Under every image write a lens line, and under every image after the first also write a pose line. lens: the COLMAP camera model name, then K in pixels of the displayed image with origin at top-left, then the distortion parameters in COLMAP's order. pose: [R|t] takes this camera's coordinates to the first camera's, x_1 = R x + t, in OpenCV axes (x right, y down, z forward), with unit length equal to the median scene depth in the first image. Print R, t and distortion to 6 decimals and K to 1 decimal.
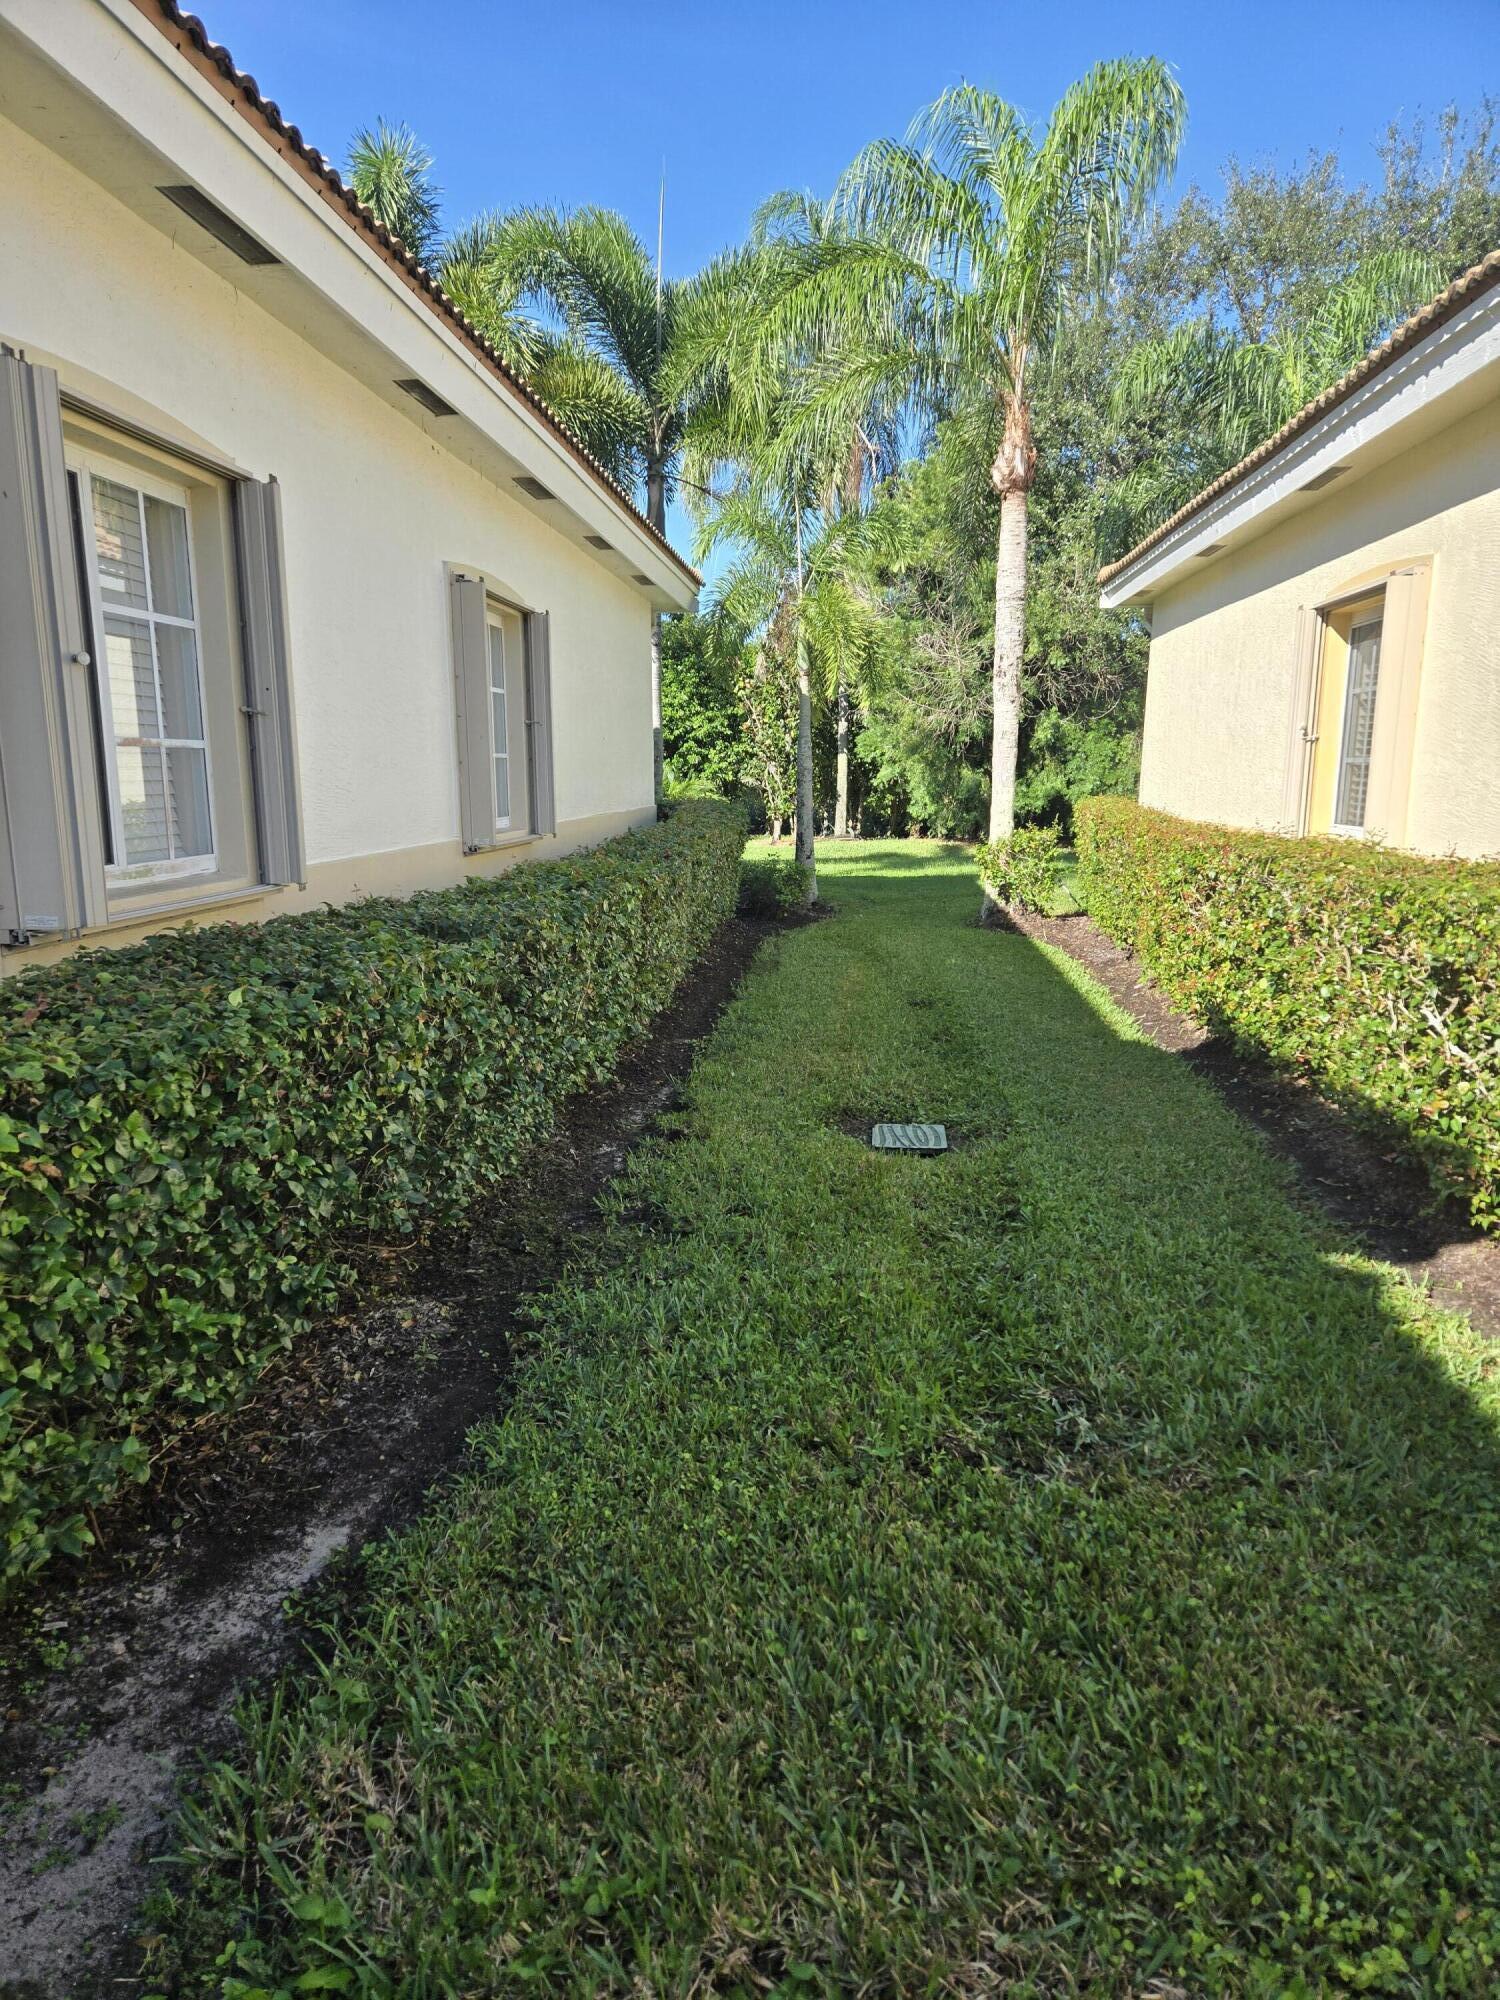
lens RADIAL K [[1334.0, 0, 749.9], [0, 1334.0, 1010.0], [0, 0, 1]] dist [0.056328, -0.057409]
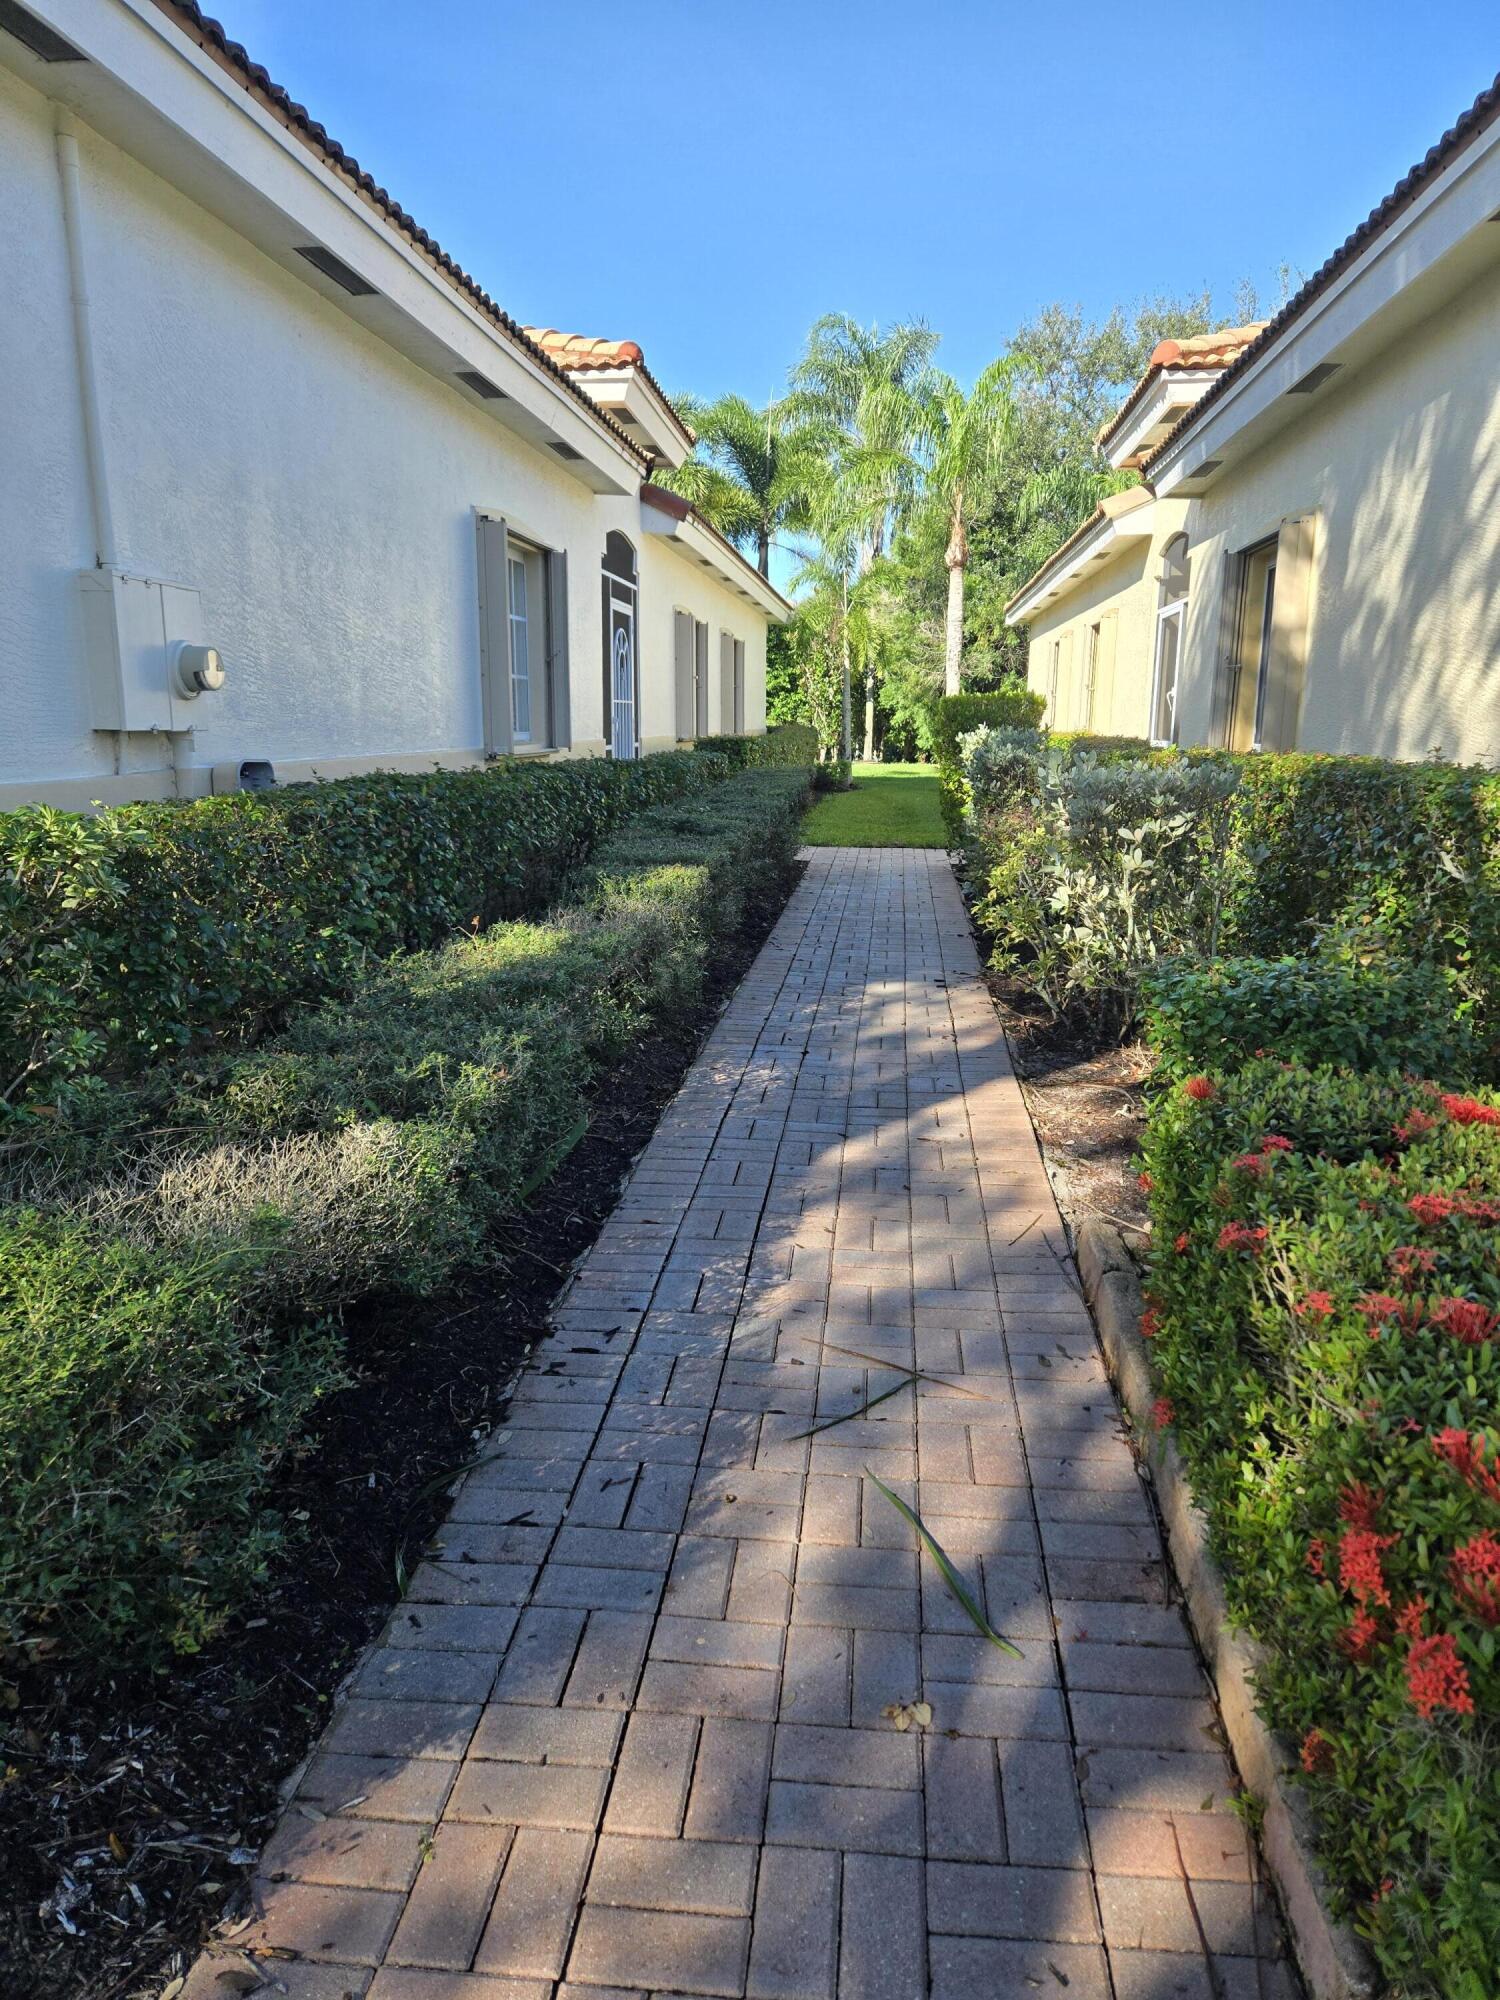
lens RADIAL K [[1334.0, 0, 752.4], [0, 1334.0, 995.9], [0, 0, 1]] dist [0.056328, -0.057409]
pose [[0.999751, 0.011331, -0.019246, -0.028807], [-0.010823, 0.999596, 0.026295, 0.098952], [0.019536, -0.026080, 0.999469, -0.506378]]
